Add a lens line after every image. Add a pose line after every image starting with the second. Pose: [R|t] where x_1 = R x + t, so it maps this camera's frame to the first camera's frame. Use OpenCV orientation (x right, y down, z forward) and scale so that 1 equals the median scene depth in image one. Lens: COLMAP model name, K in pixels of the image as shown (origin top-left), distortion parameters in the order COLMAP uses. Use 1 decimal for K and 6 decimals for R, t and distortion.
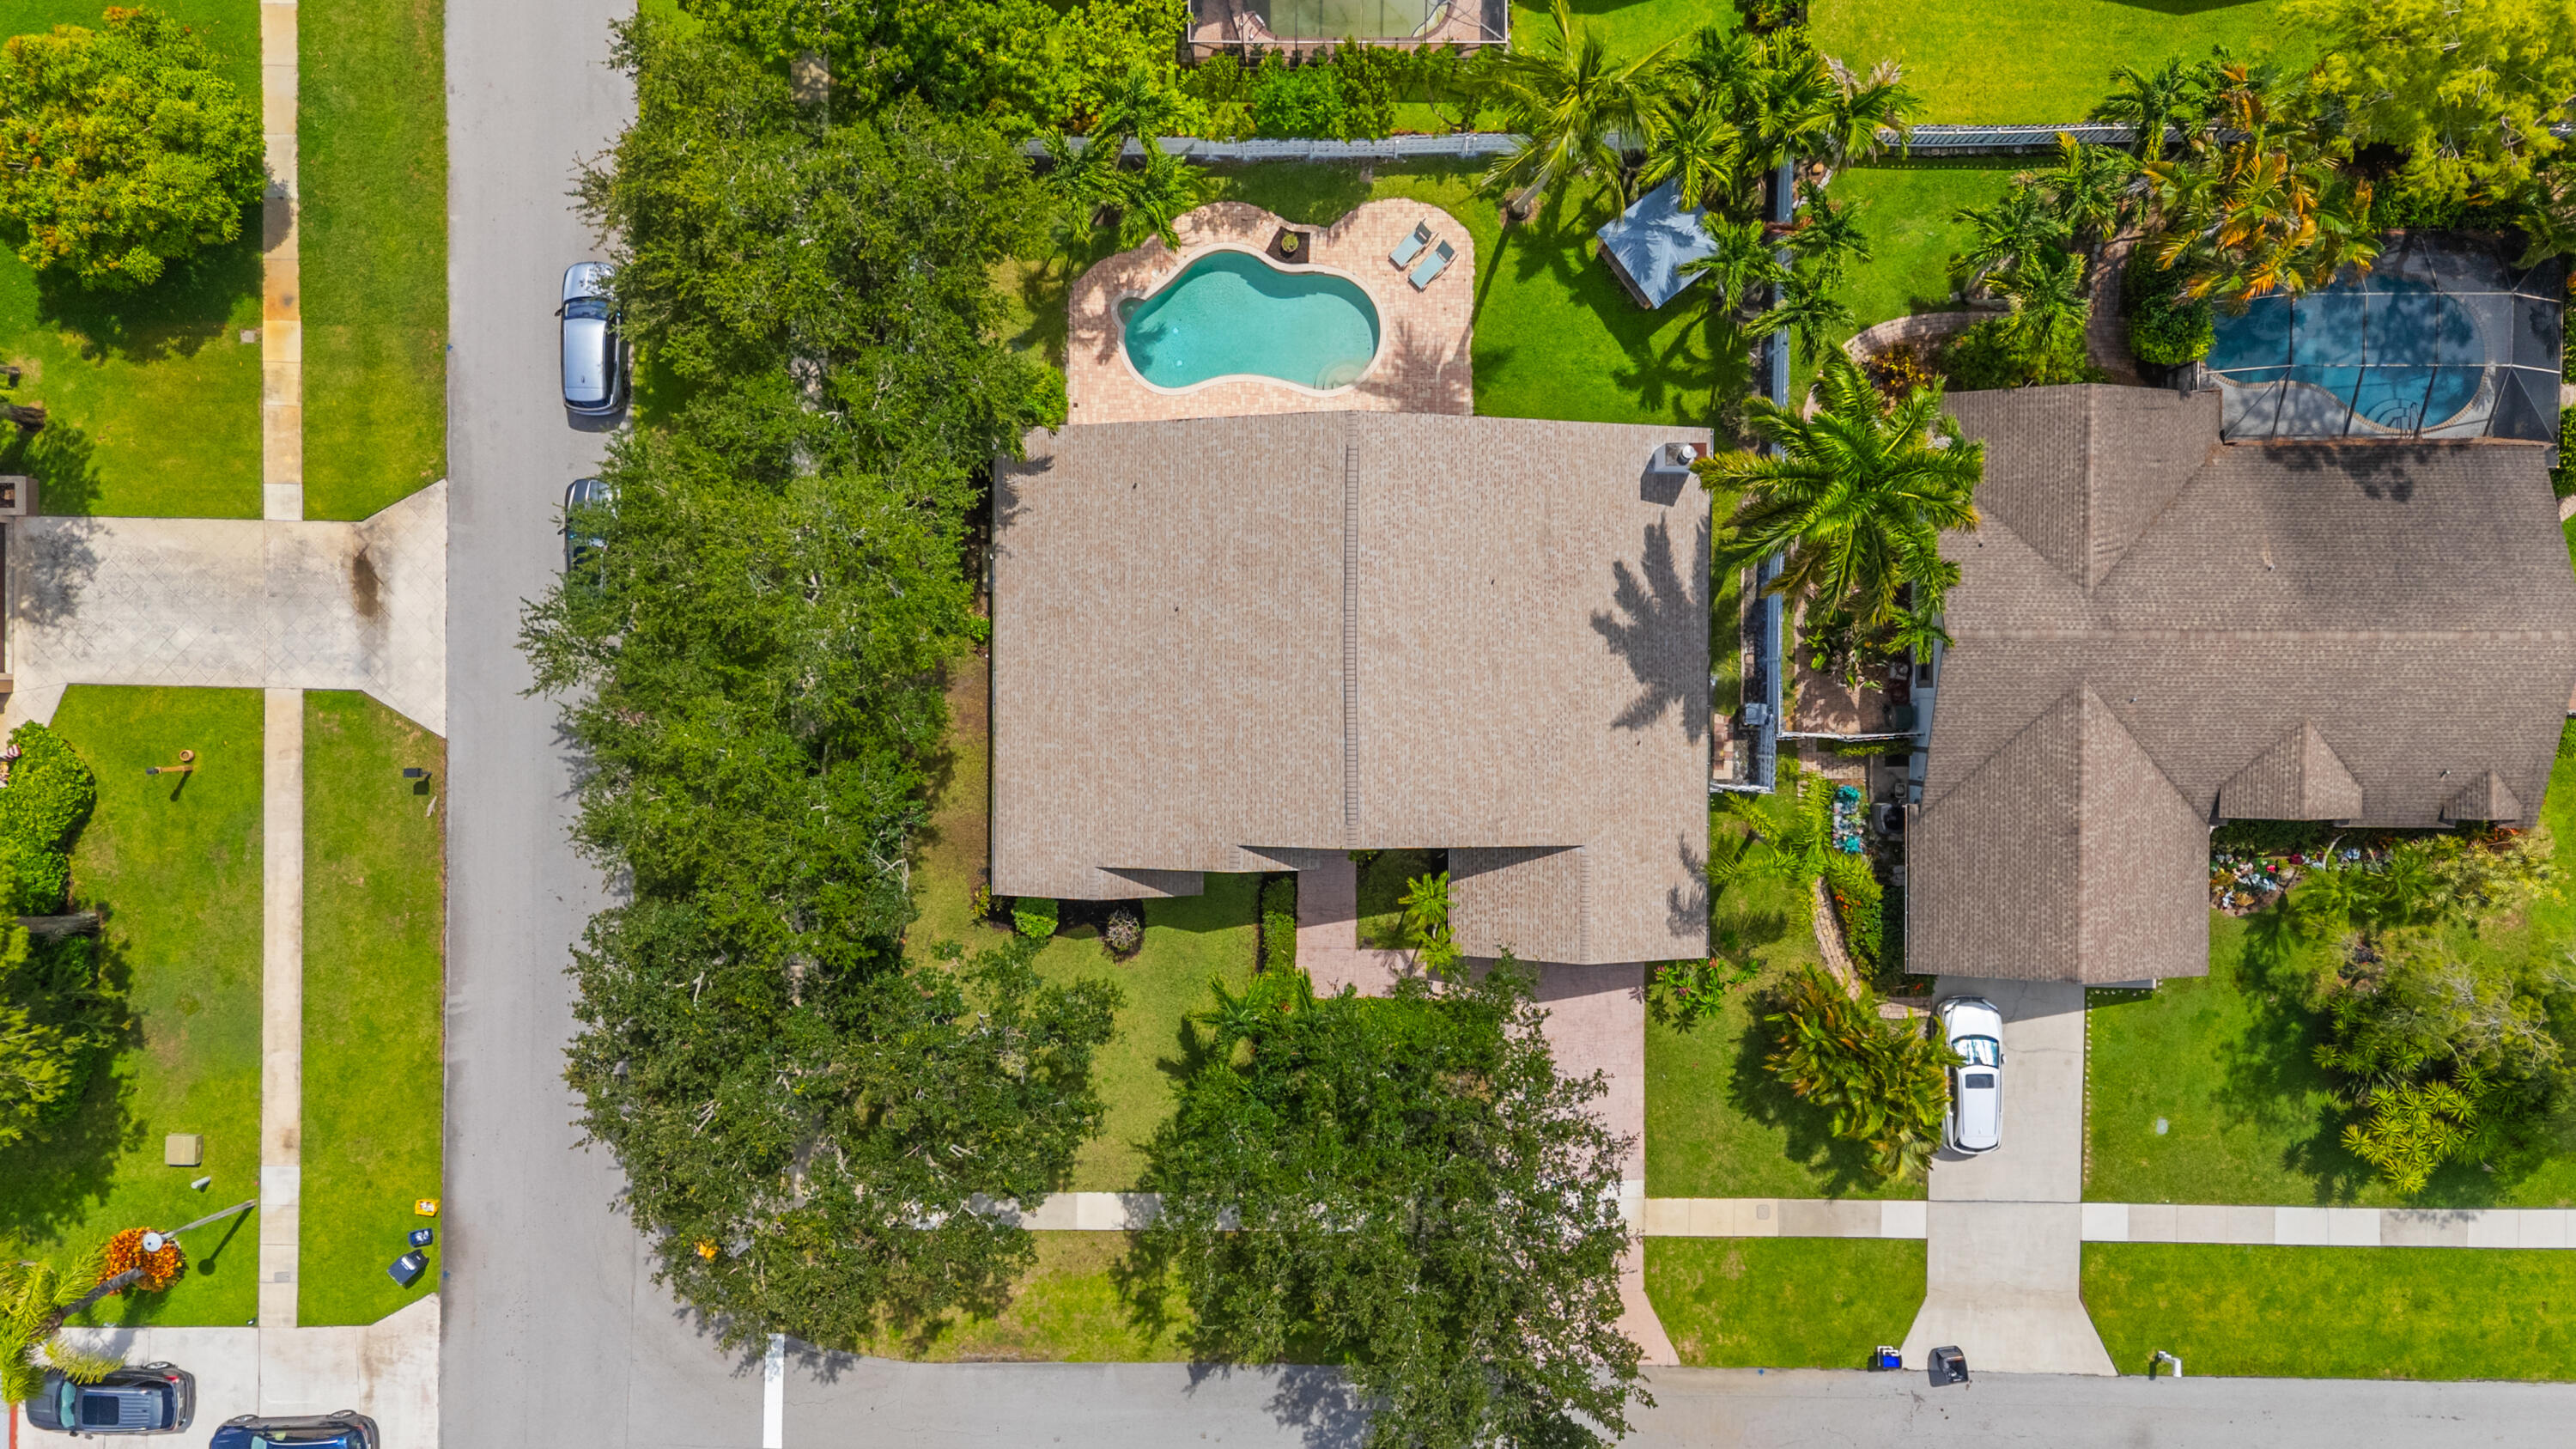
lens RADIAL K [[1918.0, 0, 1282.0], [0, 1918.0, 749.1], [0, 0, 1]] dist [0.032542, -0.007080]
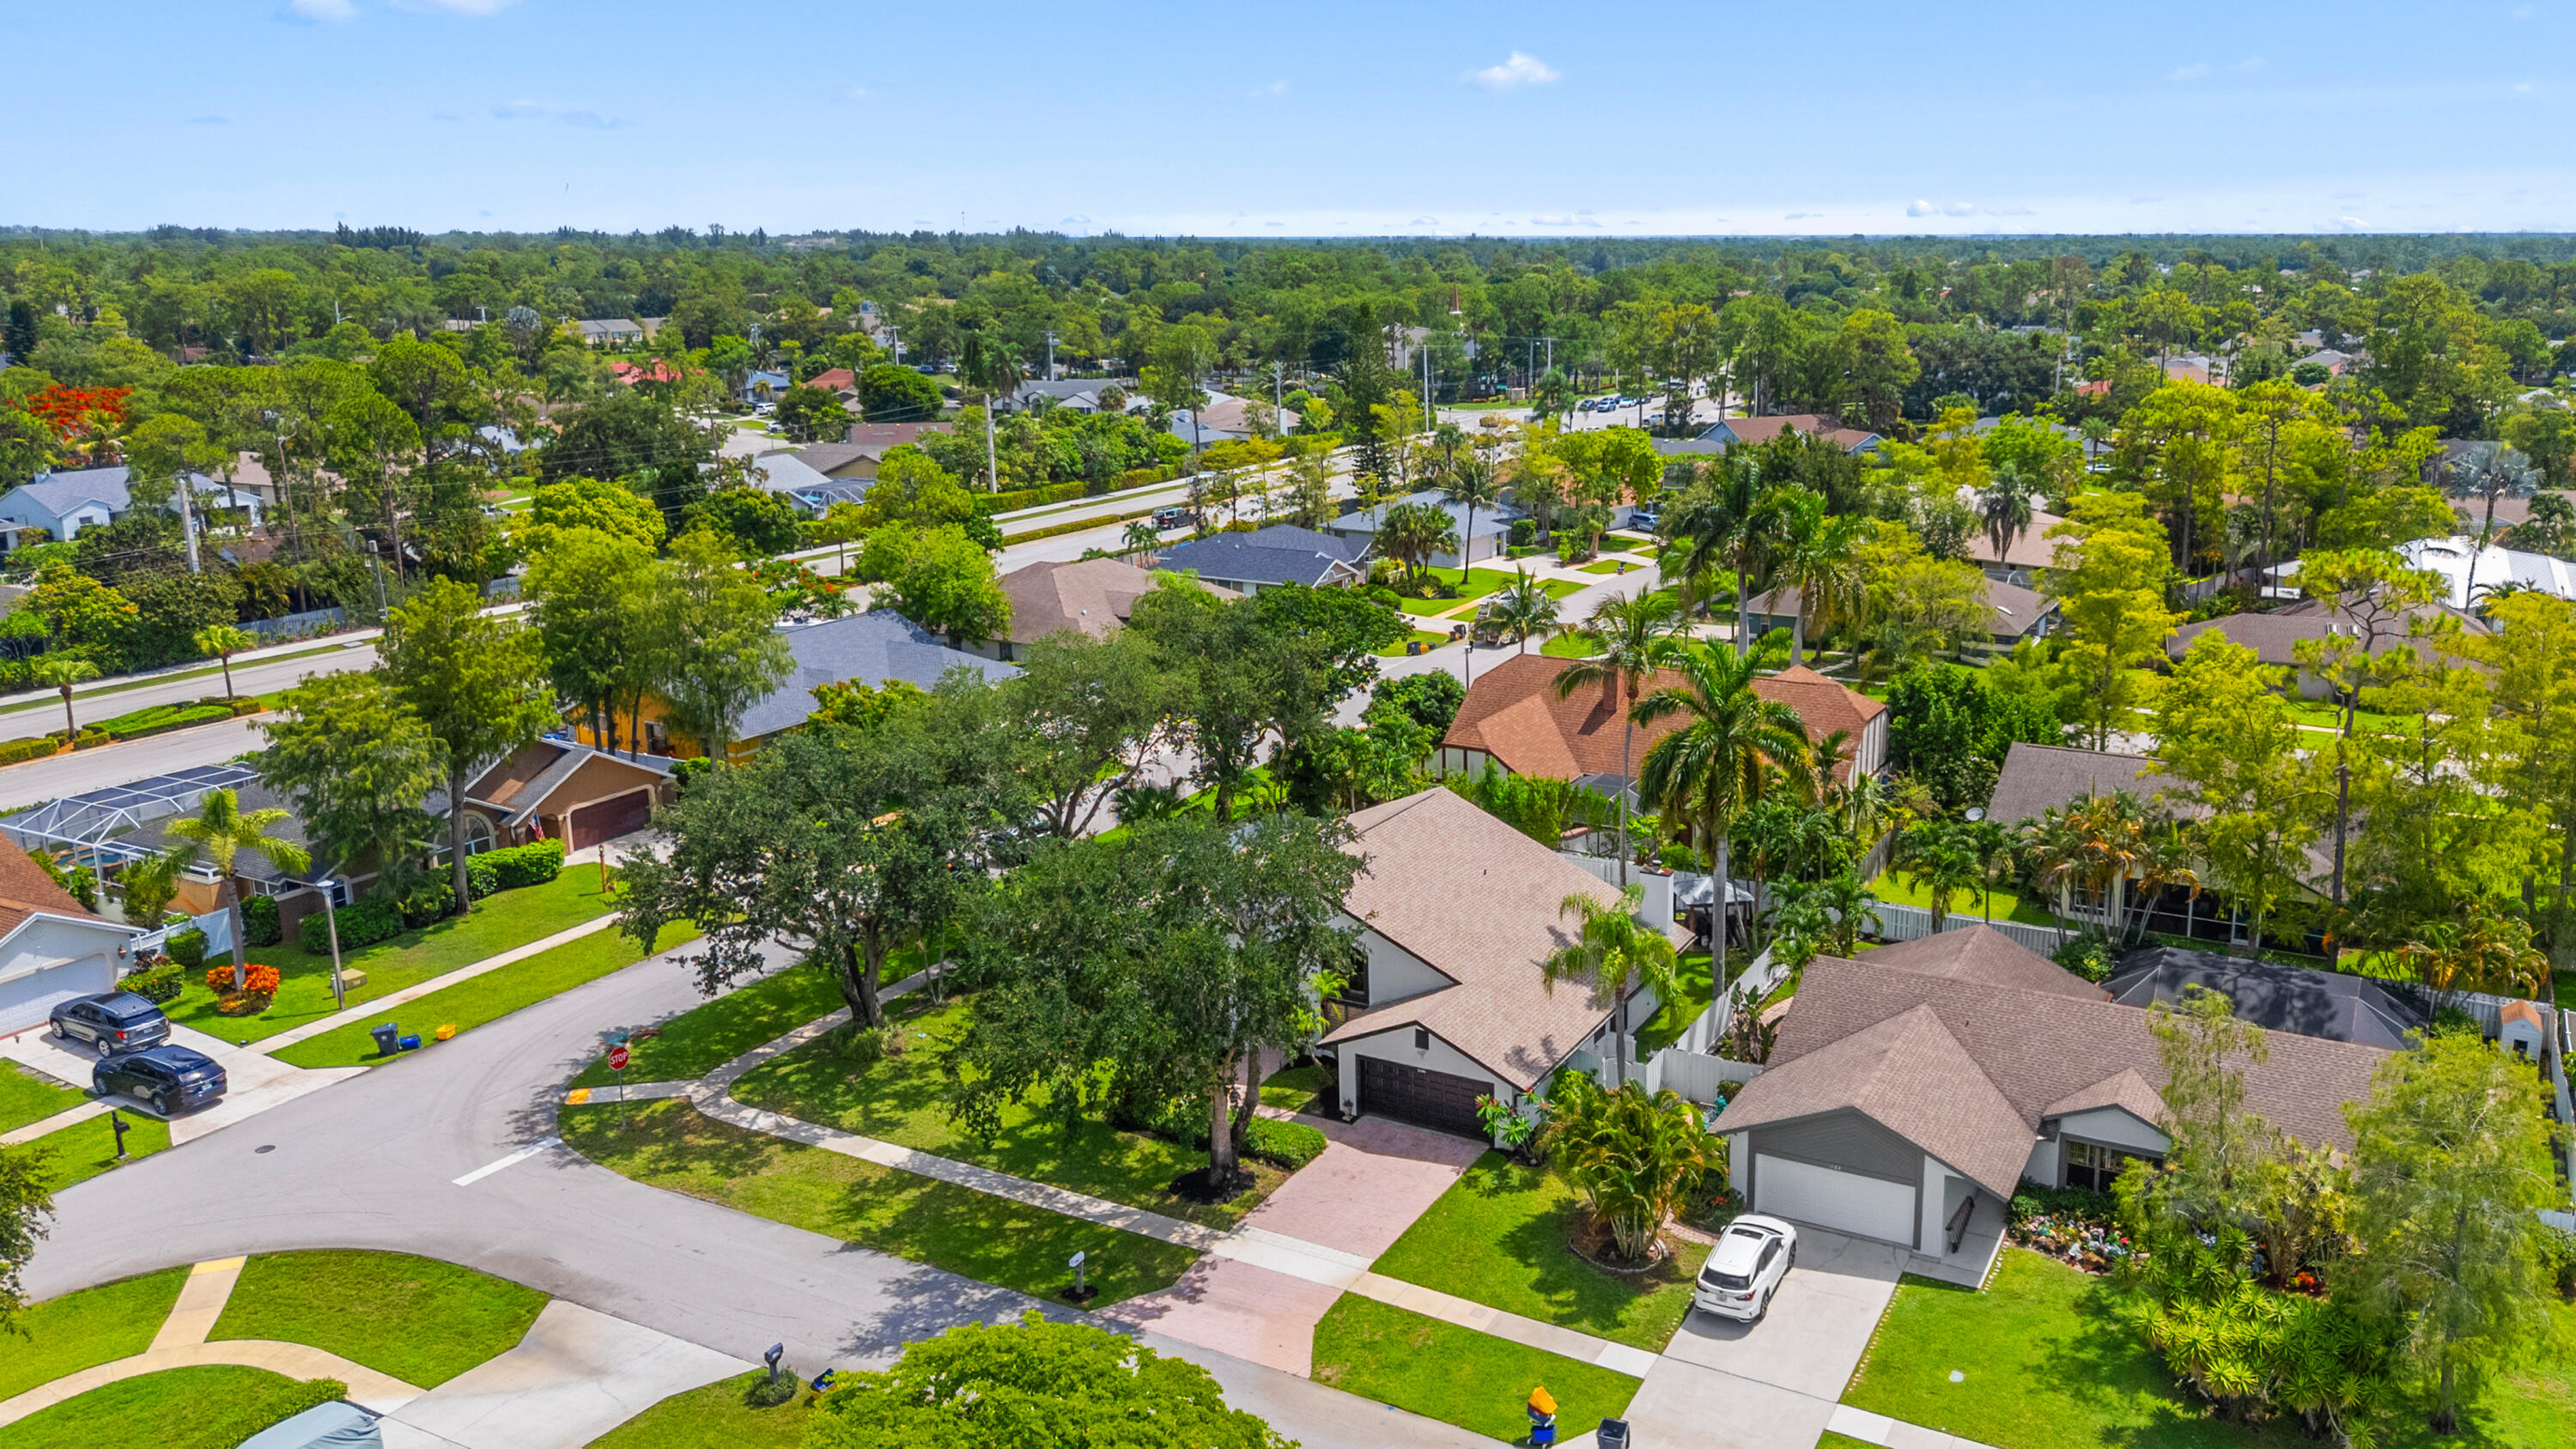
lens RADIAL K [[1995.4, 0, 1409.9], [0, 1995.4, 675.3], [0, 0, 1]] dist [0.045934, -0.000863]
pose [[0.889095, 0.113034, -0.443546, 0.601764], [-0.457264, 0.175970, -0.871748, 1.010938], [-0.020486, 0.977884, 0.208140, 0.537306]]
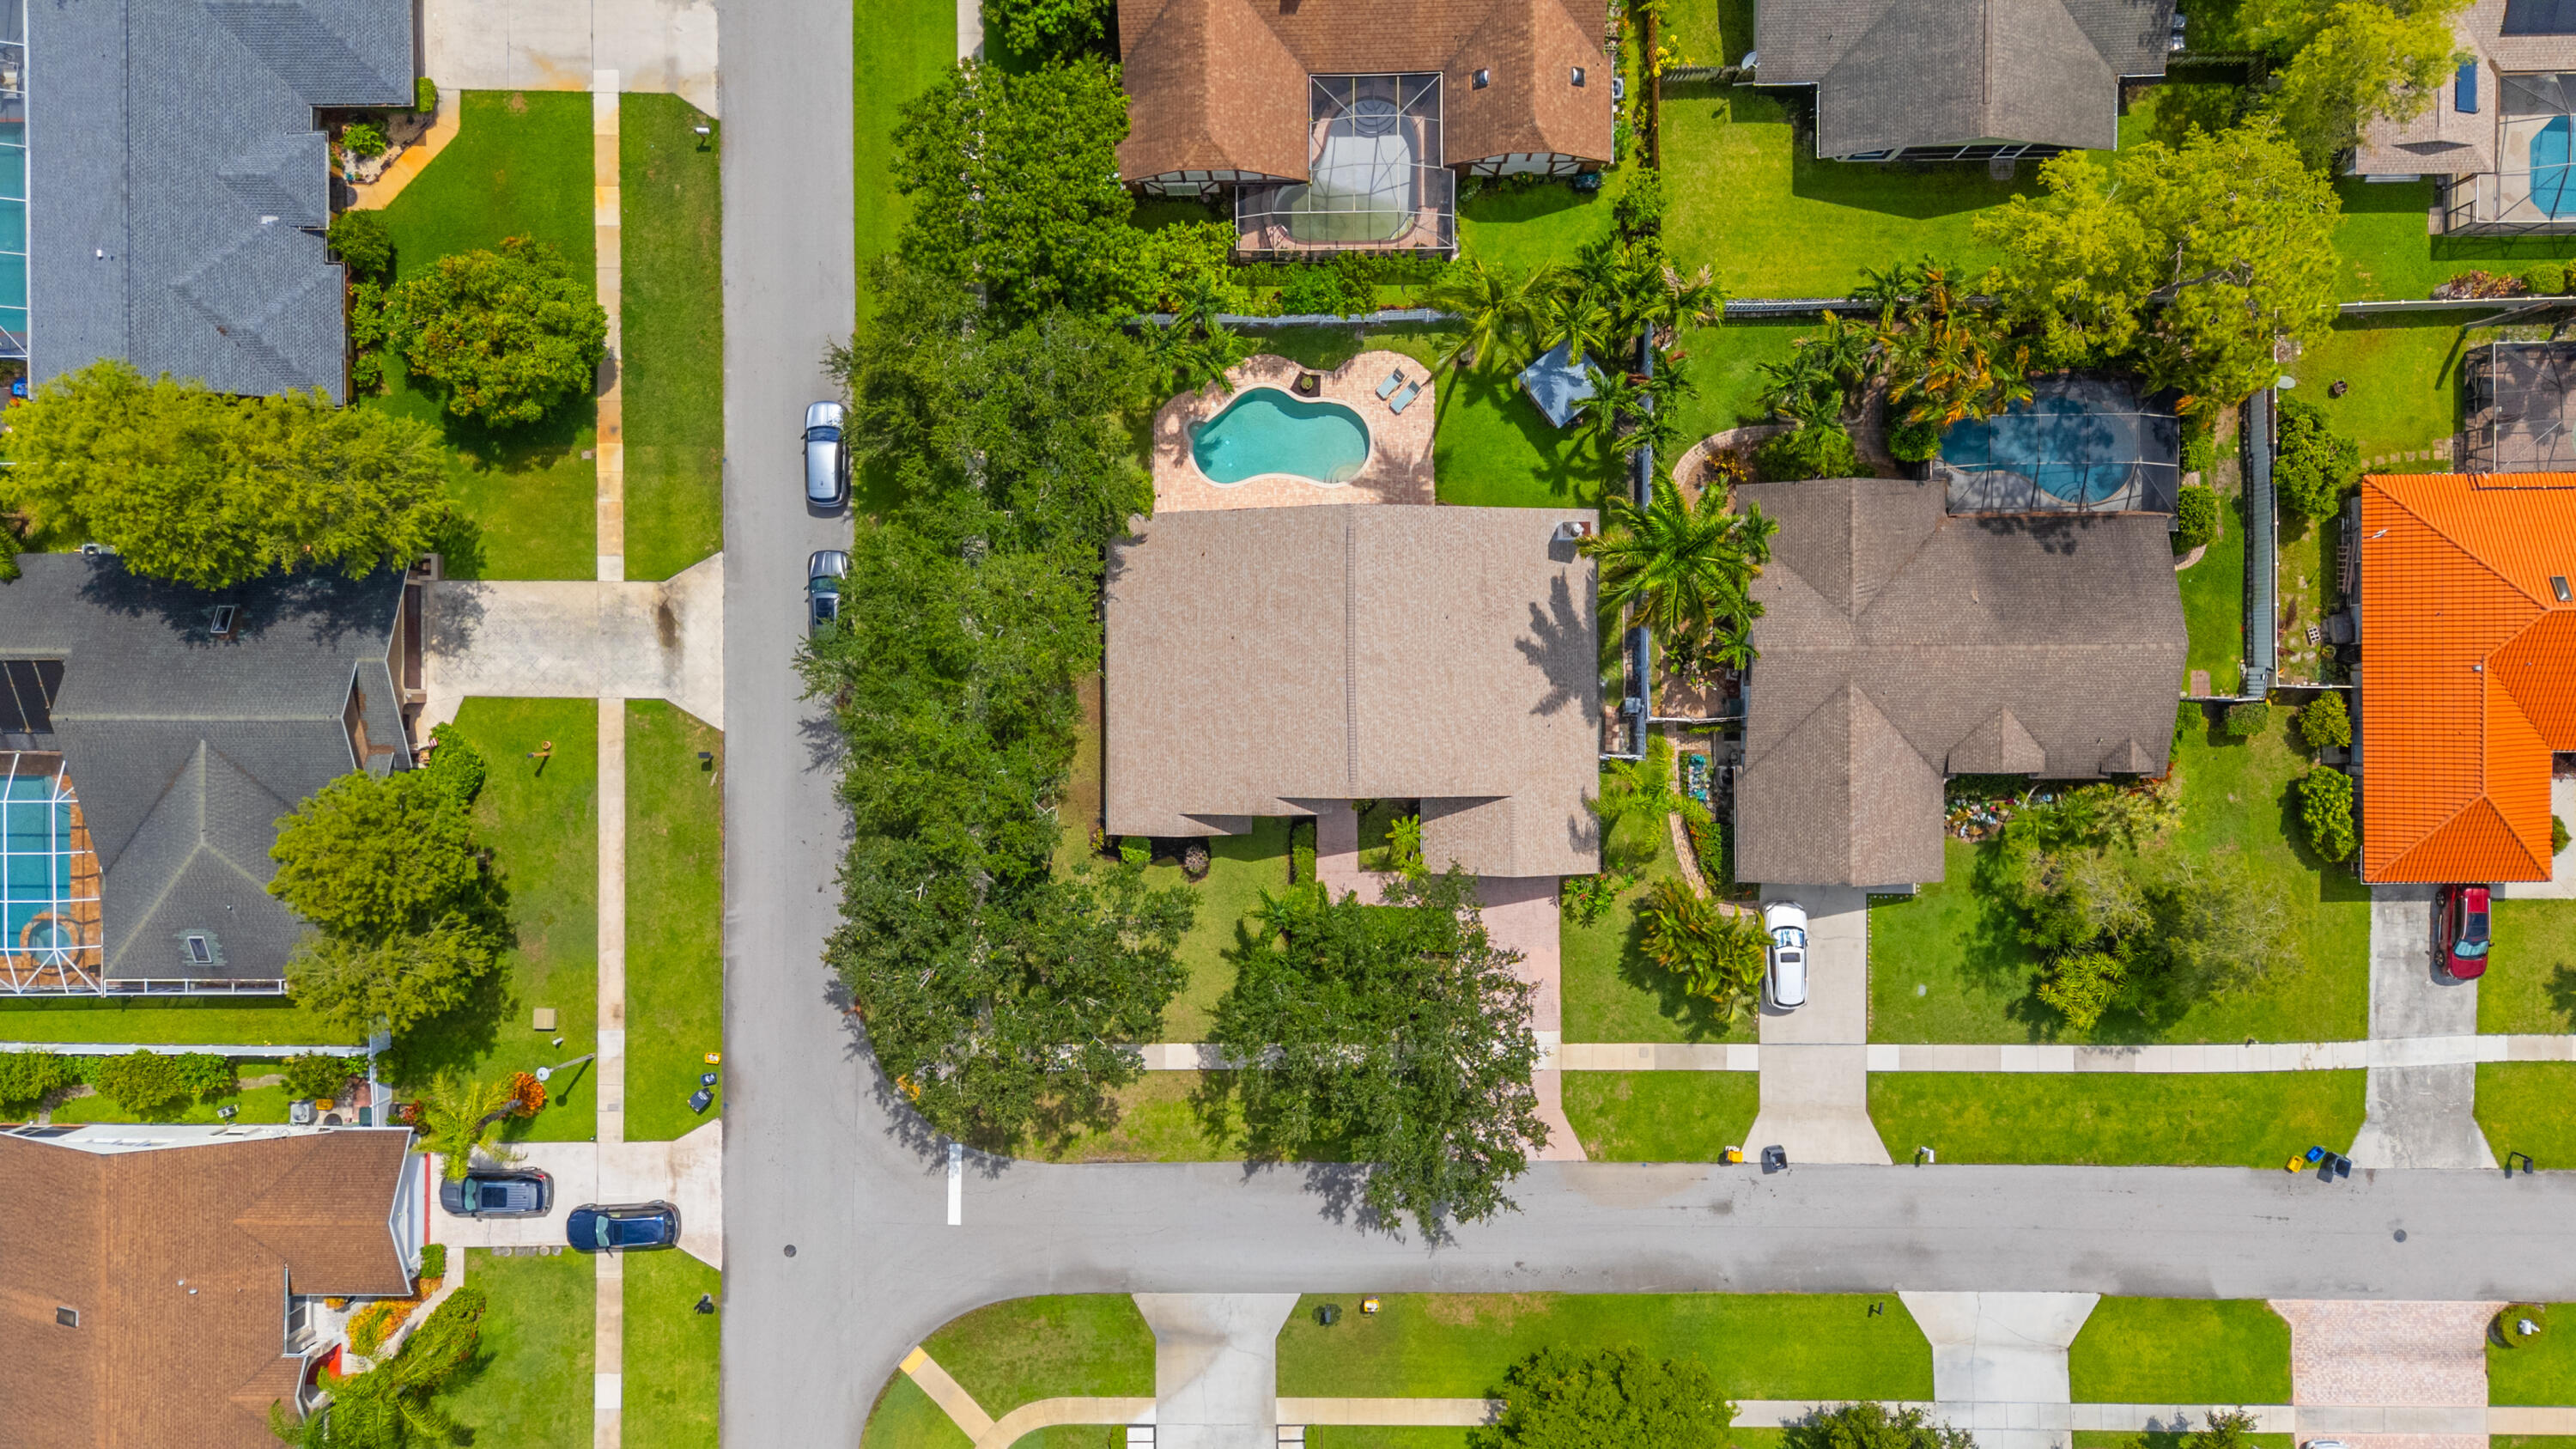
lens RADIAL K [[1870.0, 0, 1282.7], [0, 1870.0, 737.8], [0, 0, 1]] dist [0.050261, -0.000235]
pose [[0.999914, -0.010025, -0.008397, -0.004915], [0.009957, 0.999918, -0.008095, 0.014970], [0.008477, 0.008011, 0.999932, -0.406711]]
